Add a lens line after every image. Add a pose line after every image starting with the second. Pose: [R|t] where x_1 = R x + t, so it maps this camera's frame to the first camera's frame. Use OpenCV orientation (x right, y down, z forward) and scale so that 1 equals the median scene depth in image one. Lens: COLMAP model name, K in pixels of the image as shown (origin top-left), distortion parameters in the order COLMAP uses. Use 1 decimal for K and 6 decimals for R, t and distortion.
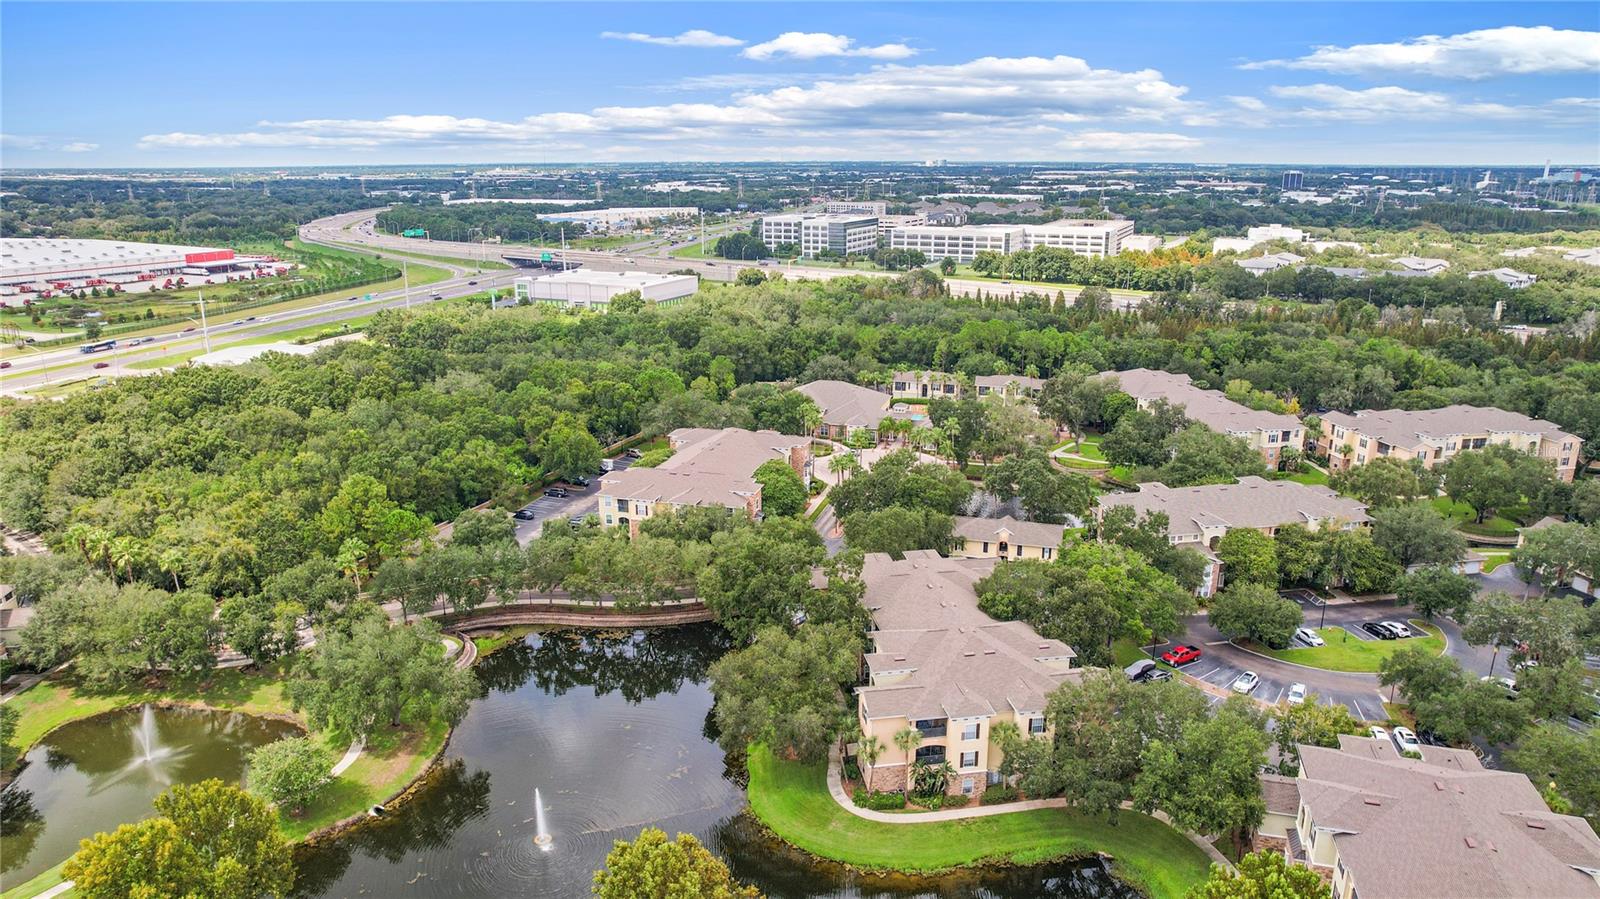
lens RADIAL K [[1045.8, 0, 821.7], [0, 1045.8, 449.0], [0, 0, 1]] dist [-0.084298, 0.066040]
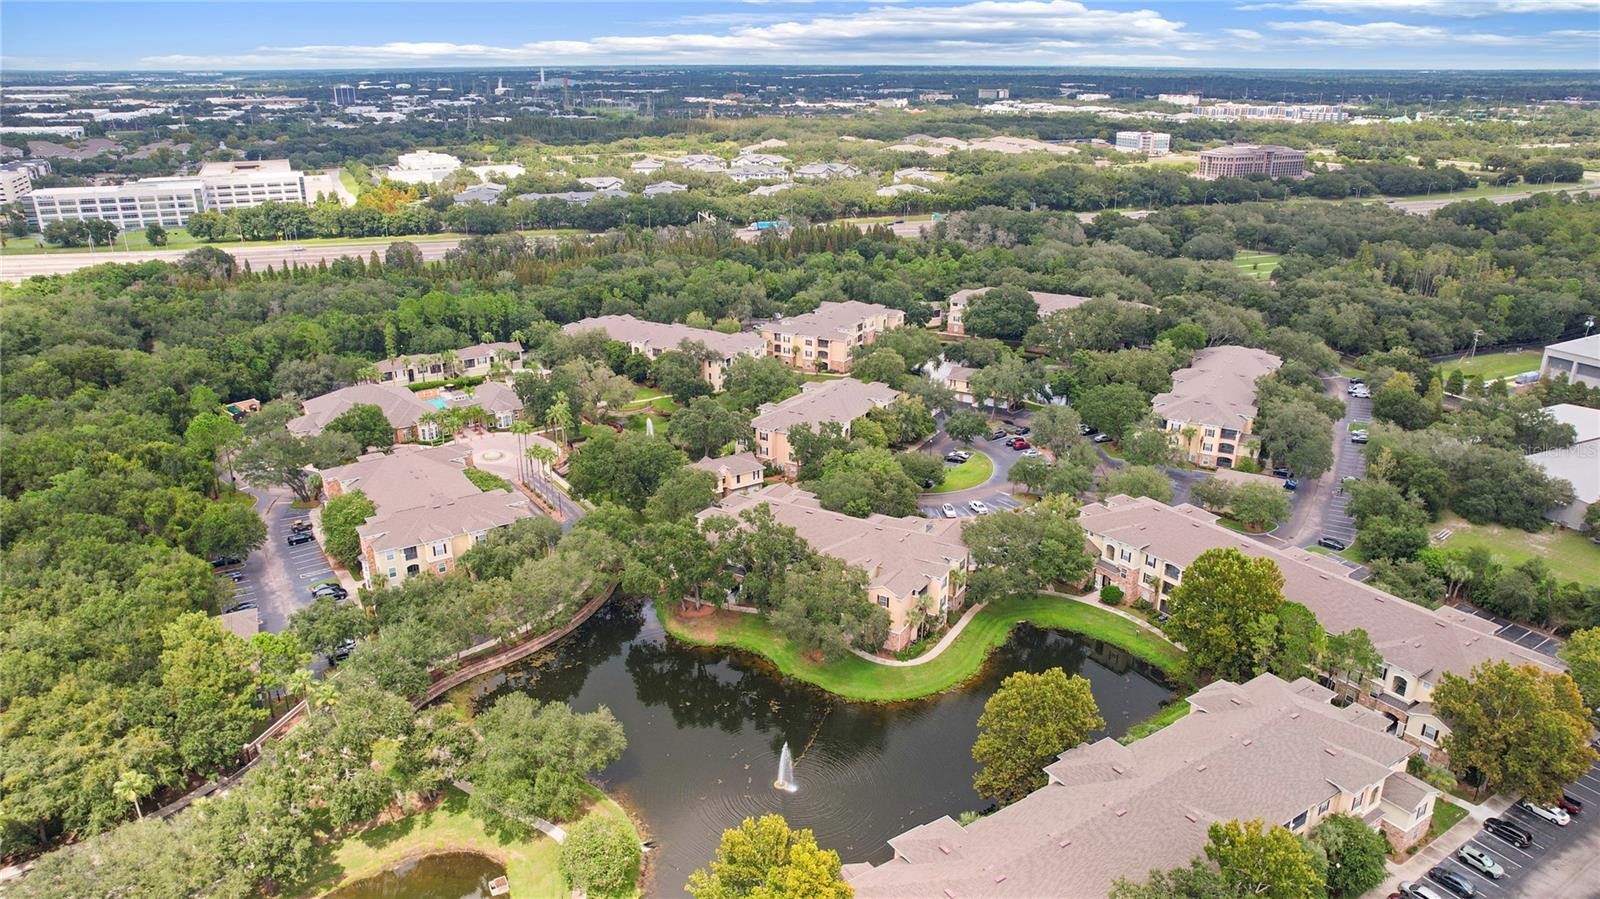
lens RADIAL K [[1045.8, 0, 821.7], [0, 1045.8, 449.0], [0, 0, 1]] dist [-0.084298, 0.066040]
pose [[0.638832, -0.262250, 0.723269, -0.370789], [0.199843, 0.964404, 0.173170, -0.077865], [-0.742938, 0.033914, 0.668501, 0.042753]]
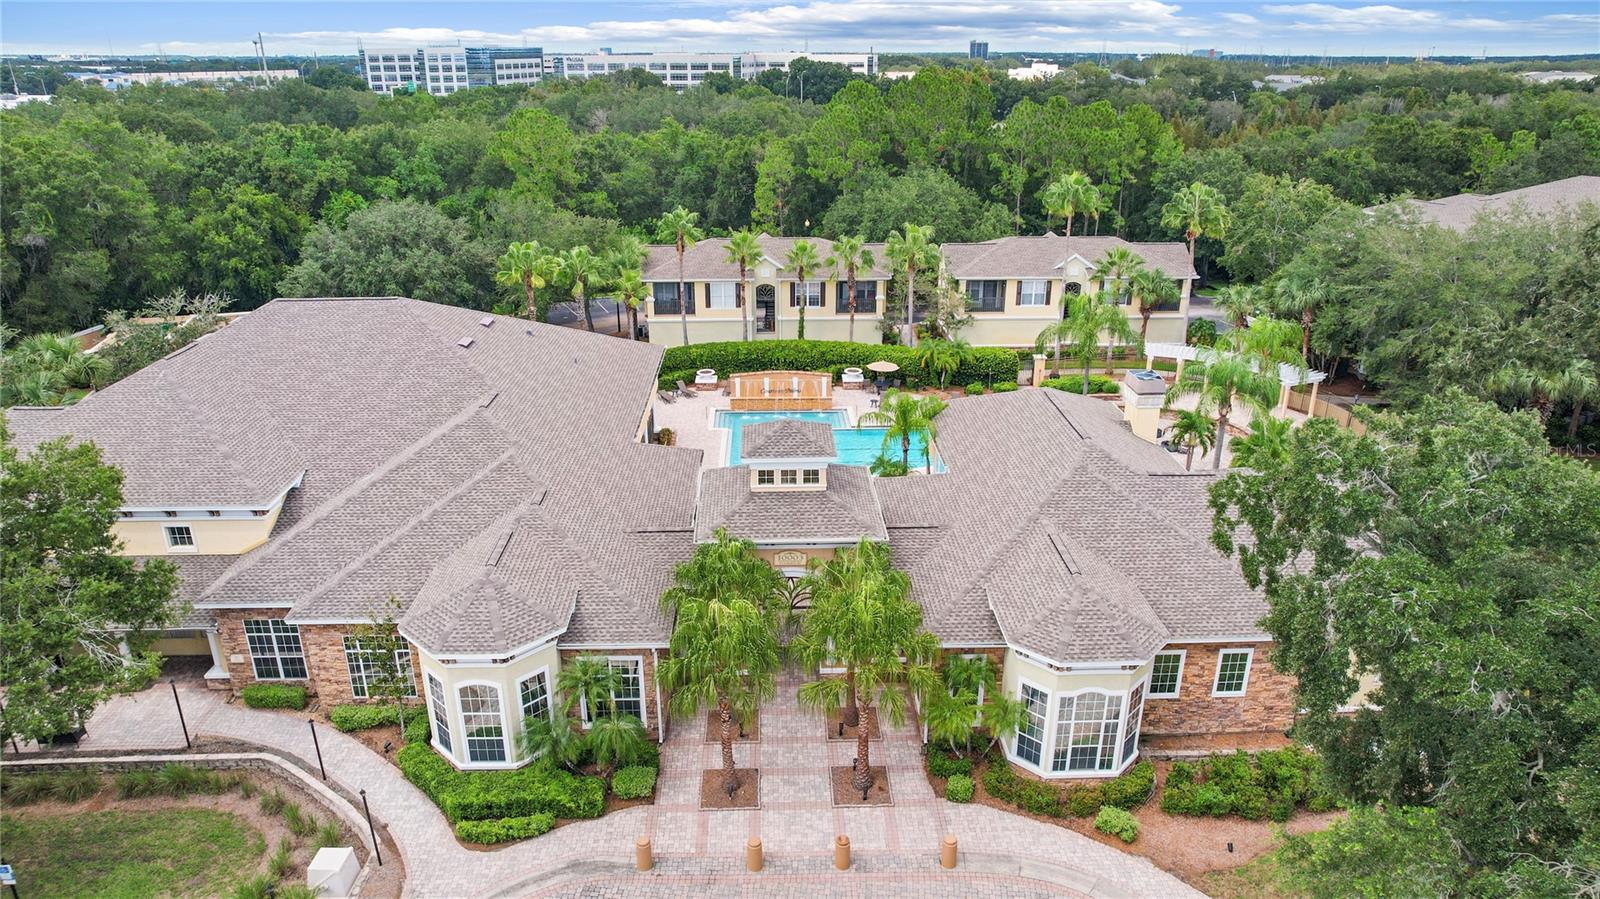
lens RADIAL K [[1021.0, 0, 805.1], [0, 1021.0, 449.0], [0, 0, 1]] dist [-0.084043, 0.077121]
pose [[0.957022, -0.104275, 0.270620, 0.032280], [0.076657, 0.990891, 0.110717, -0.046484], [-0.279700, -0.085214, 0.956298, 0.712400]]
